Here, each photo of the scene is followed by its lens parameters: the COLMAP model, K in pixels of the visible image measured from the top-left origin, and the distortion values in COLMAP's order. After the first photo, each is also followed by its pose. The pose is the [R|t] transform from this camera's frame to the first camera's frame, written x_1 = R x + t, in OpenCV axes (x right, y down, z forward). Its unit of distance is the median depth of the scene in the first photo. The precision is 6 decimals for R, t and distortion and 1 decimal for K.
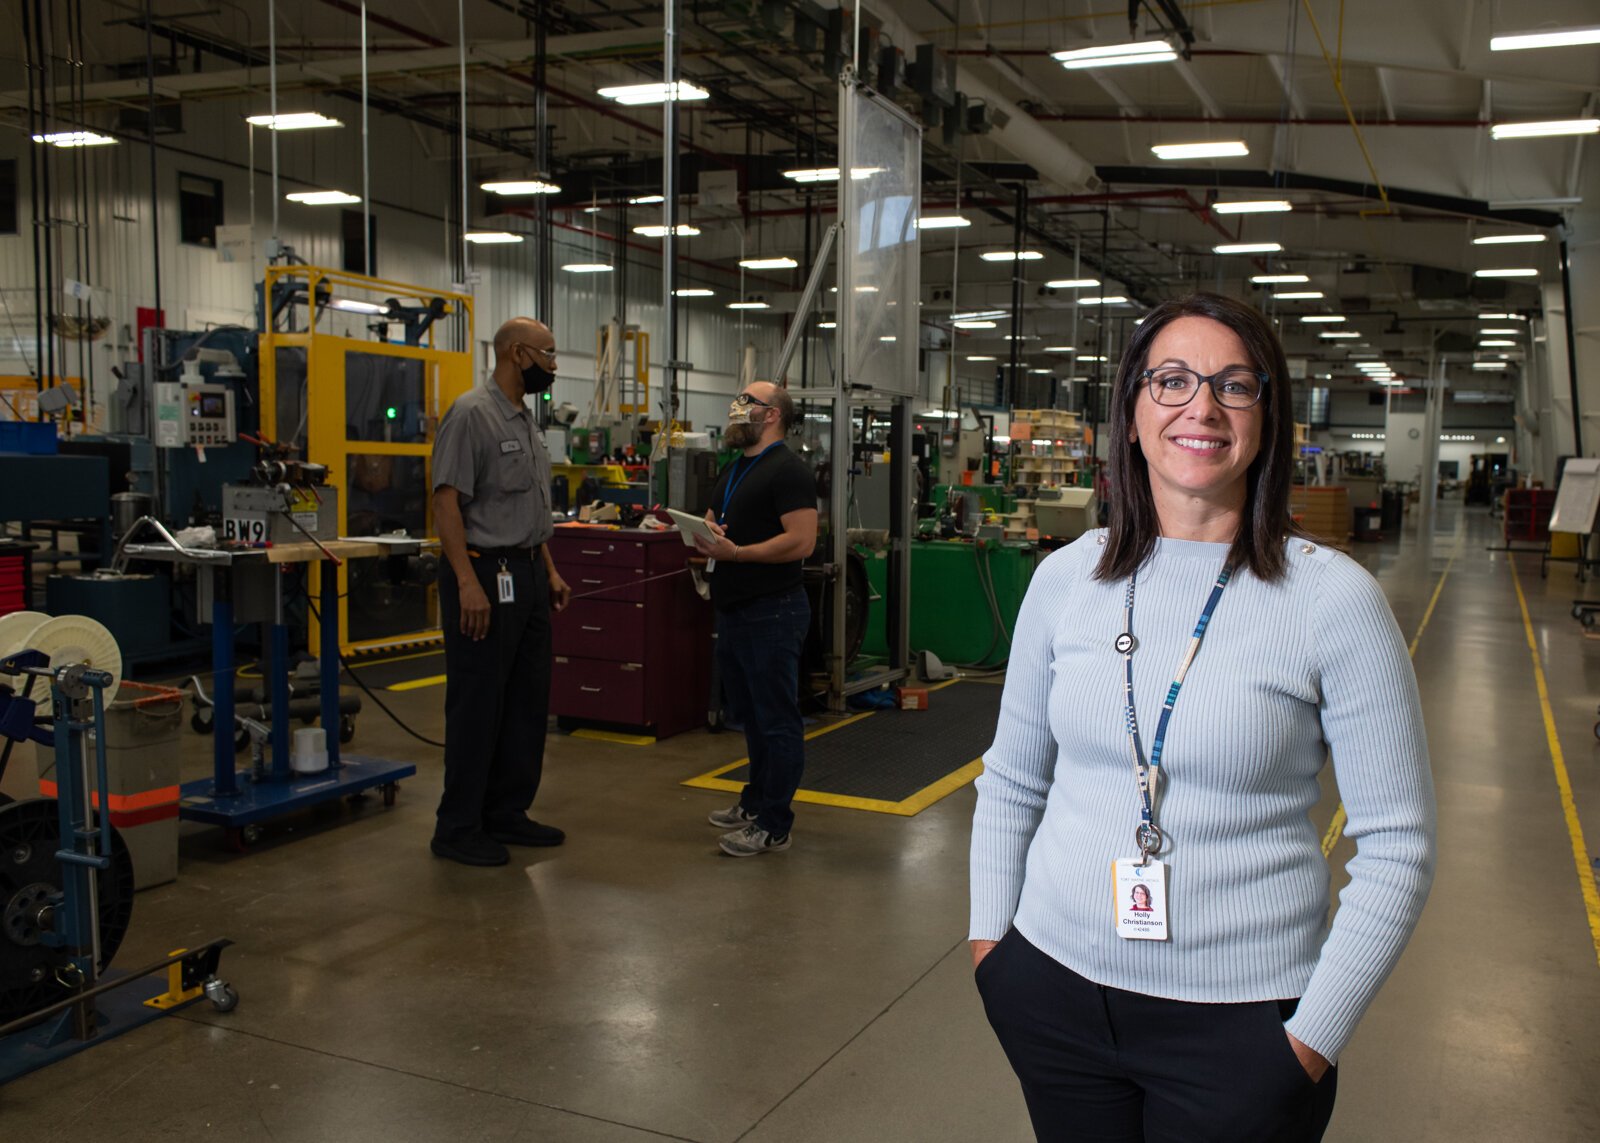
lens RADIAL K [[1505.8, 0, 801.3], [0, 1505.8, 574.8], [0, 0, 1]] dist [-0.010269, 0.000000]
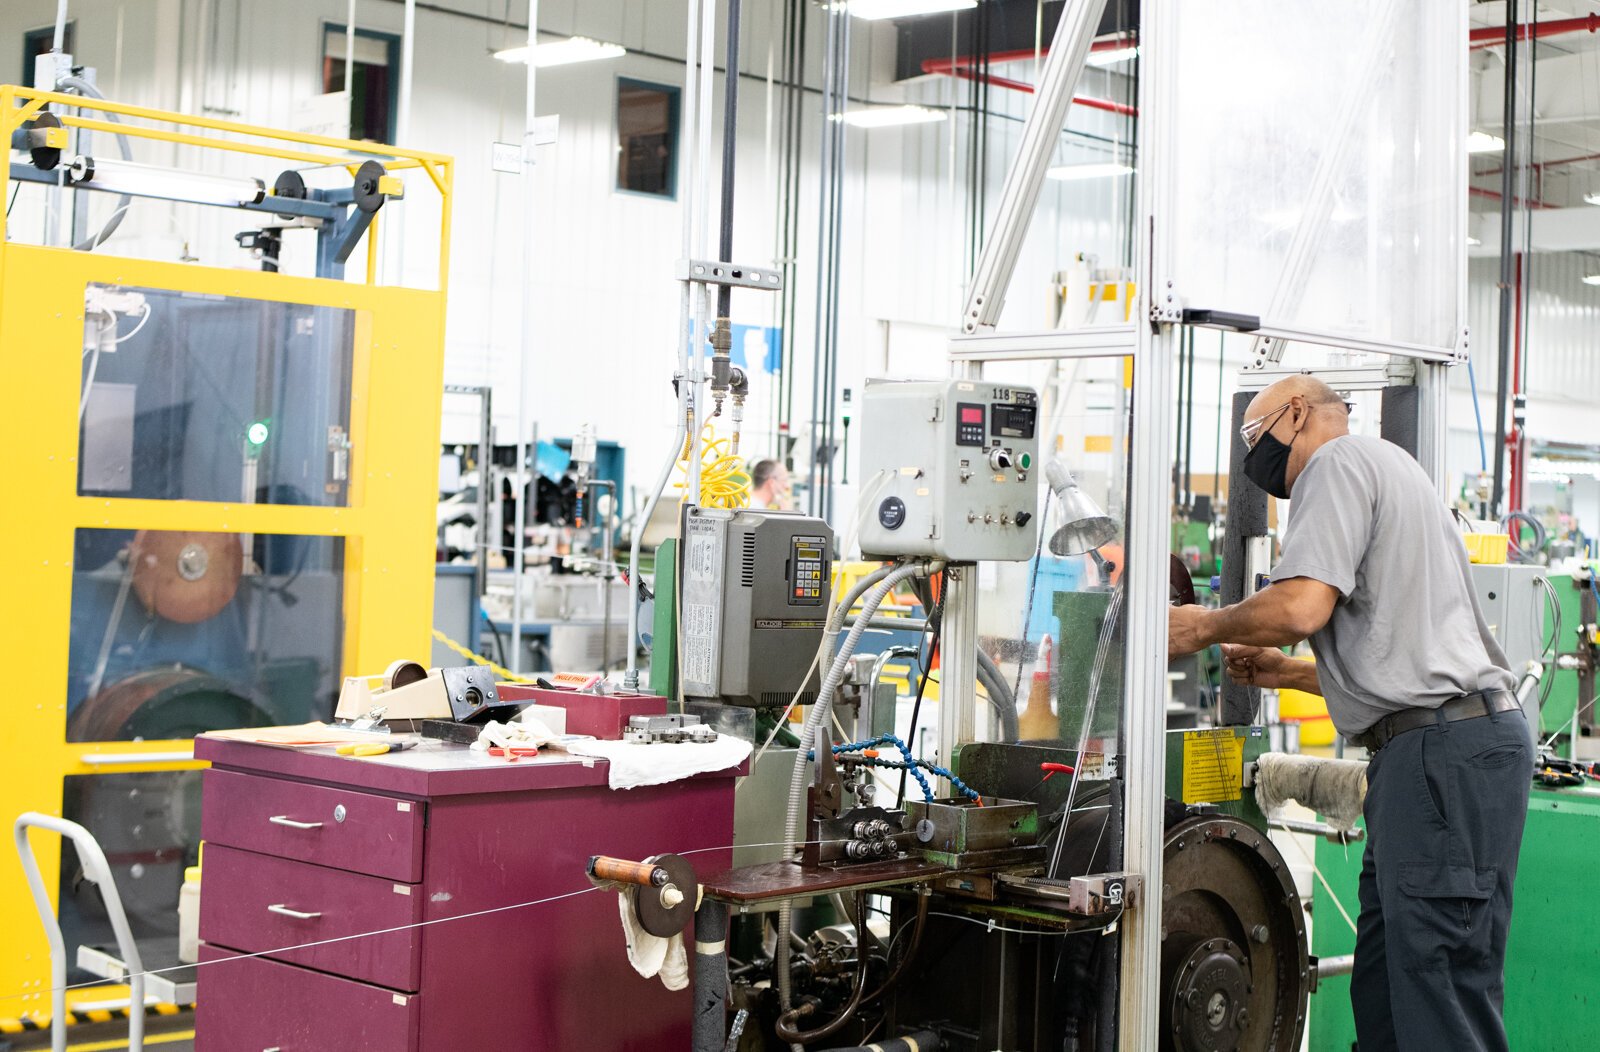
lens RADIAL K [[2548.5, 0, 799.9], [0, 2548.5, 525.9], [0, 0, 1]] dist [-0.096228, 0.000000]
pose [[0.942568, 0.004679, -0.333981, 0.108665], [-0.034286, 0.995975, -0.082811, -0.027221], [0.332250, 0.089506, 0.938935, 0.375858]]
